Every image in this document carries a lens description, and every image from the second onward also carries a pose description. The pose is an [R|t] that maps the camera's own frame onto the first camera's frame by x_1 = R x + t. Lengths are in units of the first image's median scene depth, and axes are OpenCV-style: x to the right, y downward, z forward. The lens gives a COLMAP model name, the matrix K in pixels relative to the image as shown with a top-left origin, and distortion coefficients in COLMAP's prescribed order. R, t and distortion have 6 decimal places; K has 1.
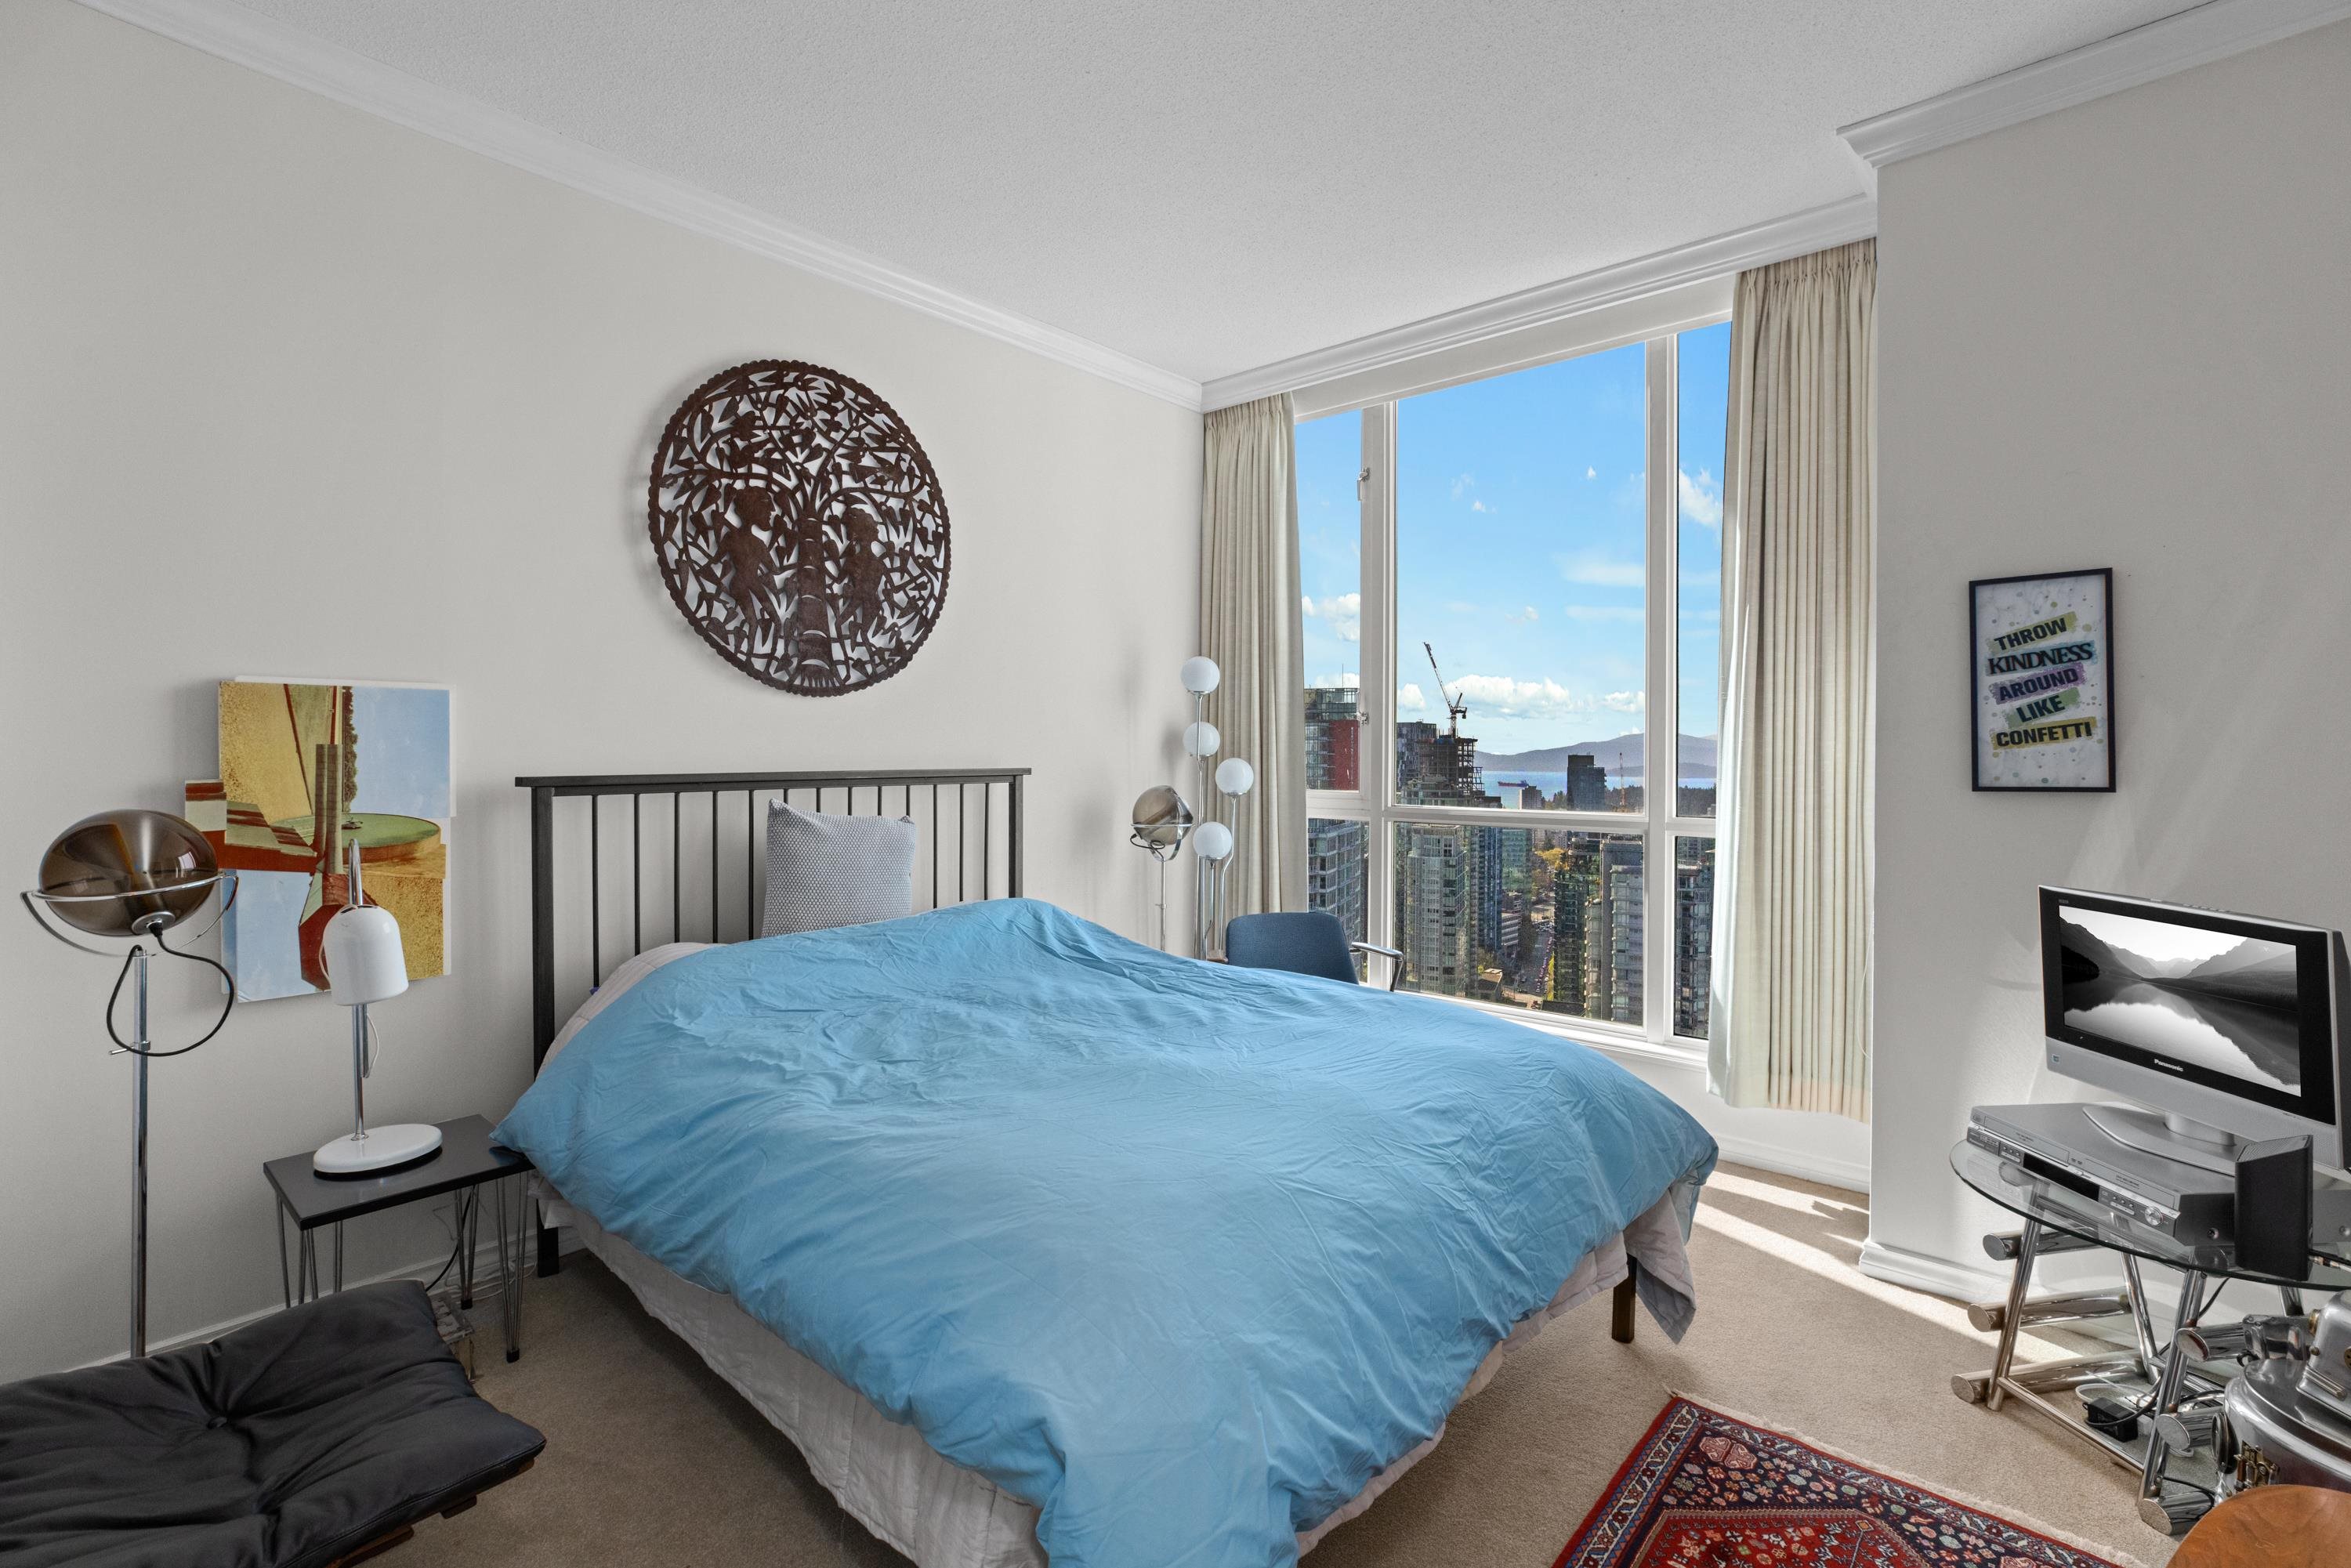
lens RADIAL K [[1085.6, 0, 1170.6], [0, 1085.6, 759.8], [0, 0, 1]] dist [-0.015441, 0.000059]
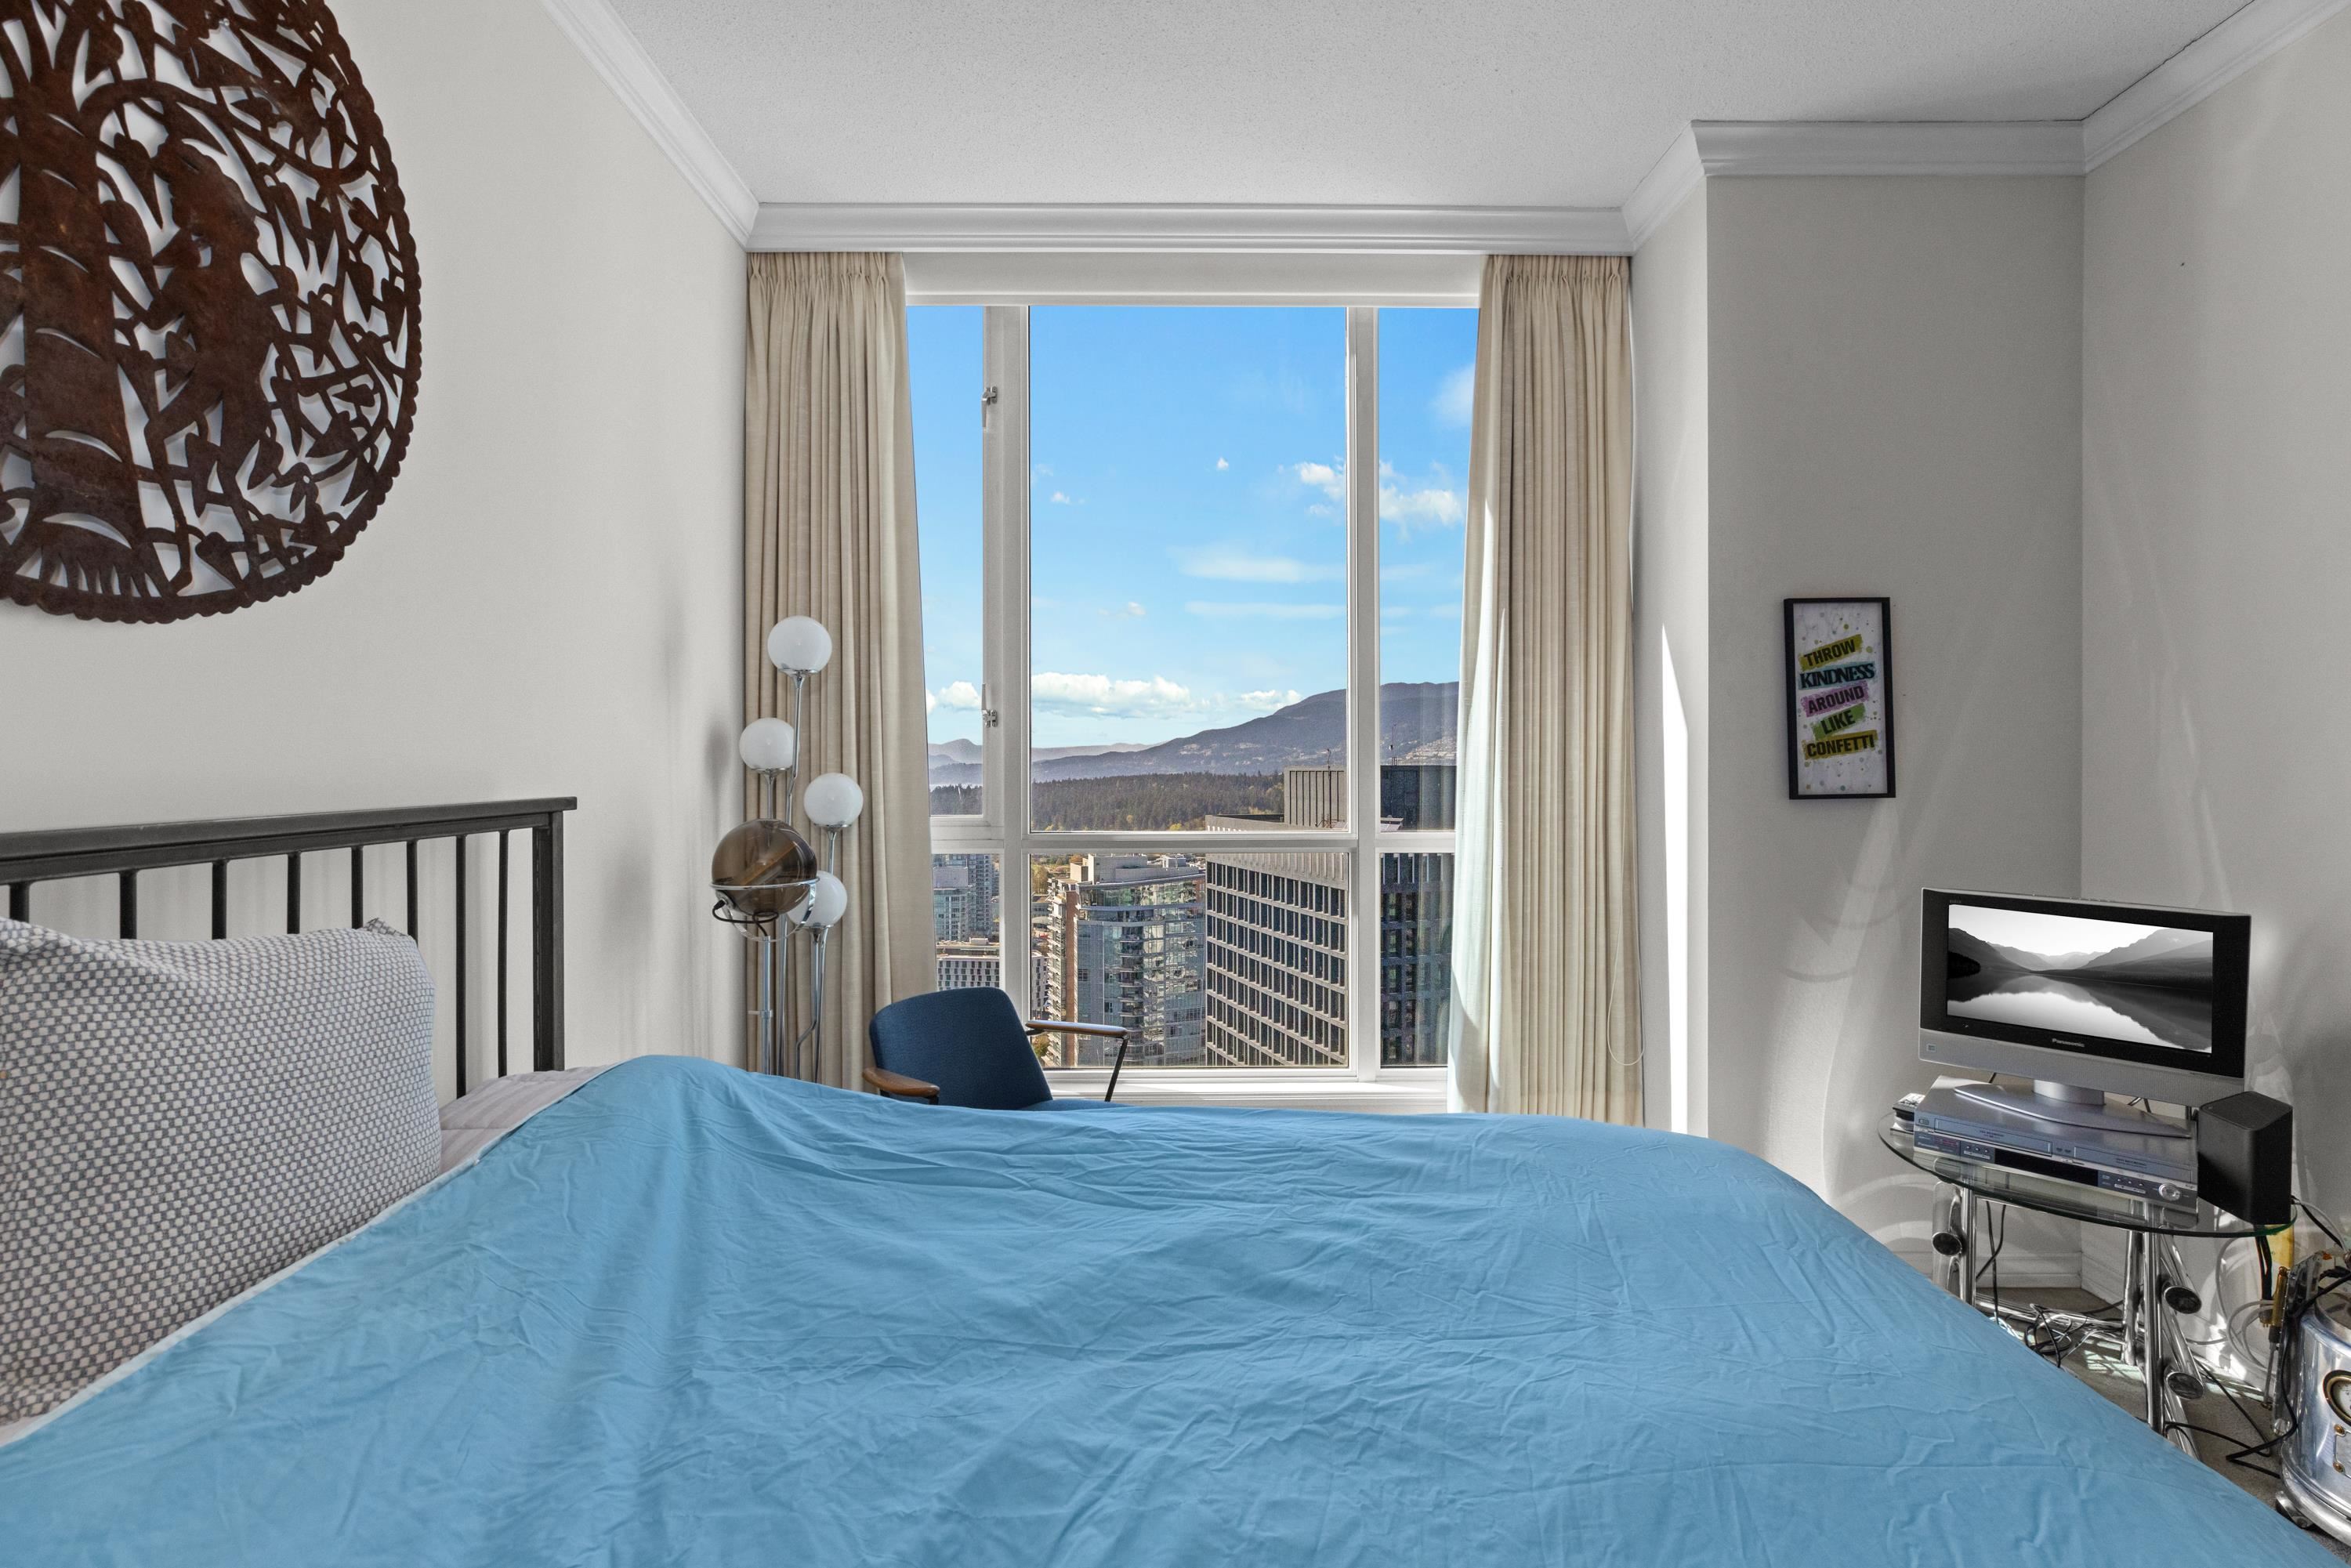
lens RADIAL K [[1061.5, 0, 1179.2], [0, 1061.5, 766.5], [0, 0, 1]] dist [-0.026421, 0.016078]
pose [[0.738763, -0.007051, 0.673928, -0.303191], [0.006881, 0.999972, 0.002919, -0.007703], [-0.673930, 0.002481, 0.738791, 0.506289]]
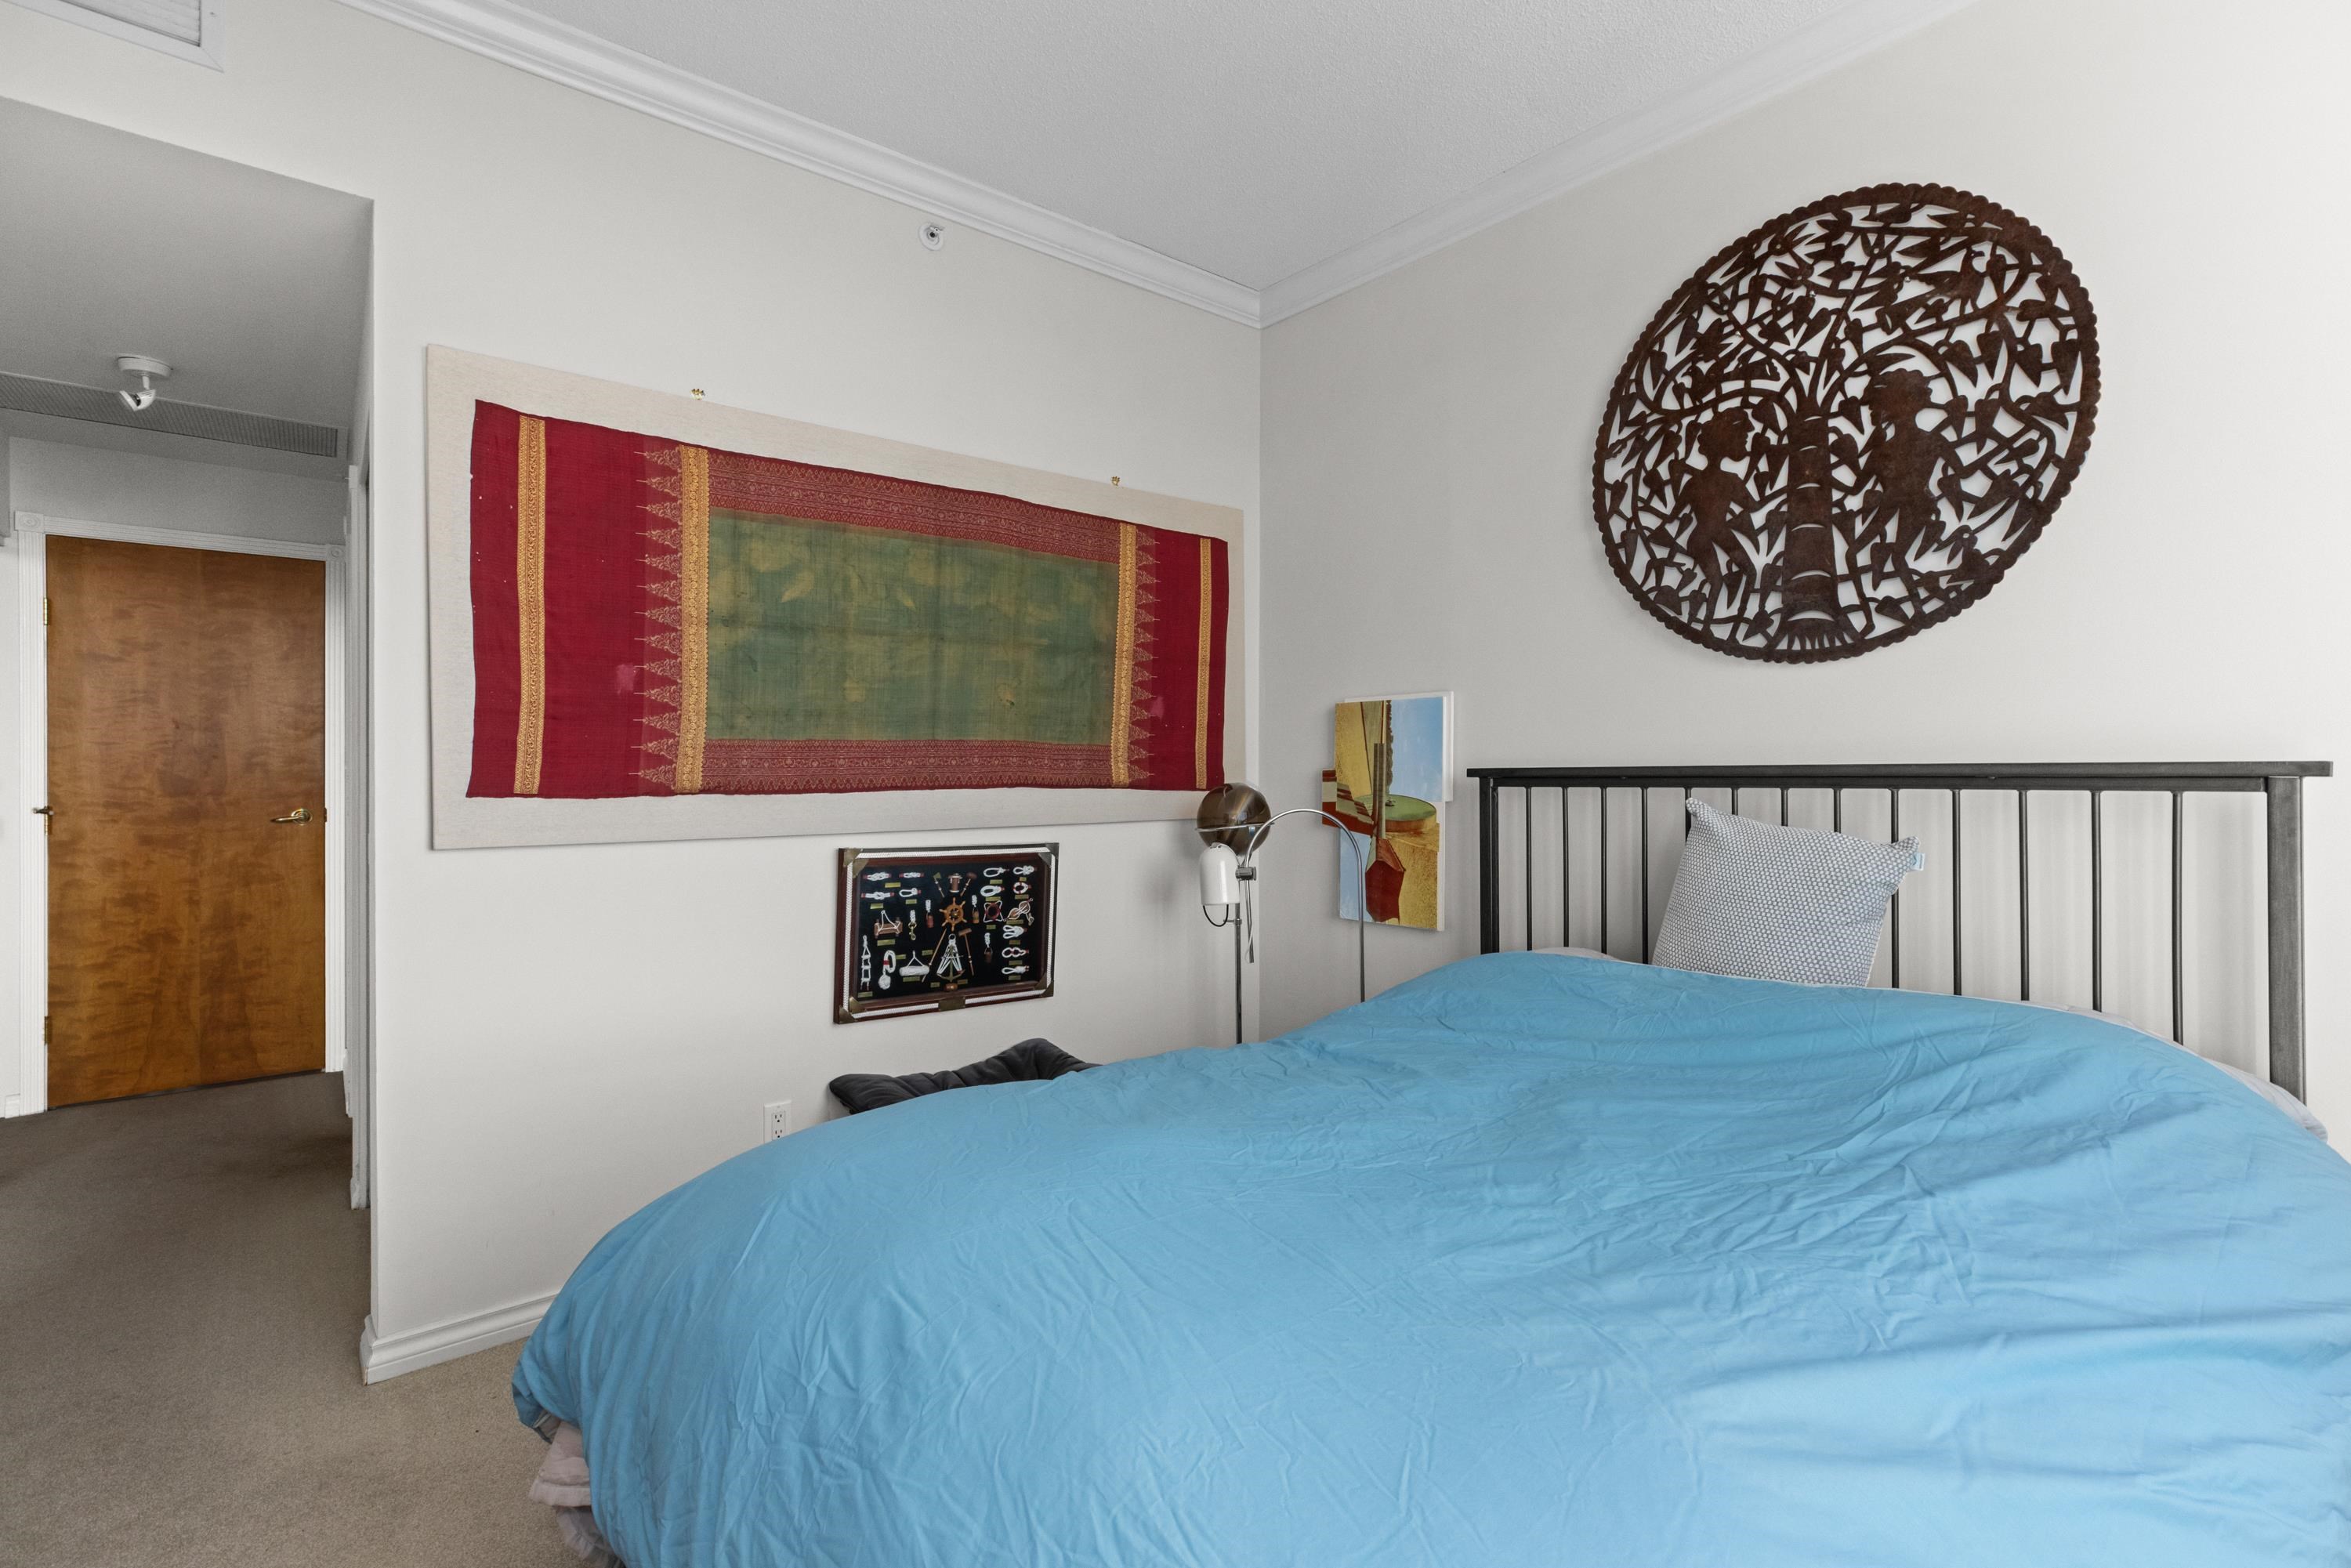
lens RADIAL K [[1059.5, 0, 1180.9], [0, 1059.5, 773.7], [0, 0, 1]] dist [-0.024855, 0.014985]
pose [[-0.148439, 0.001472, -0.988921, 0.438397], [-0.005617, 0.999982, 0.002332, 0.016776], [0.988906, 0.005901, -0.148428, 0.706182]]
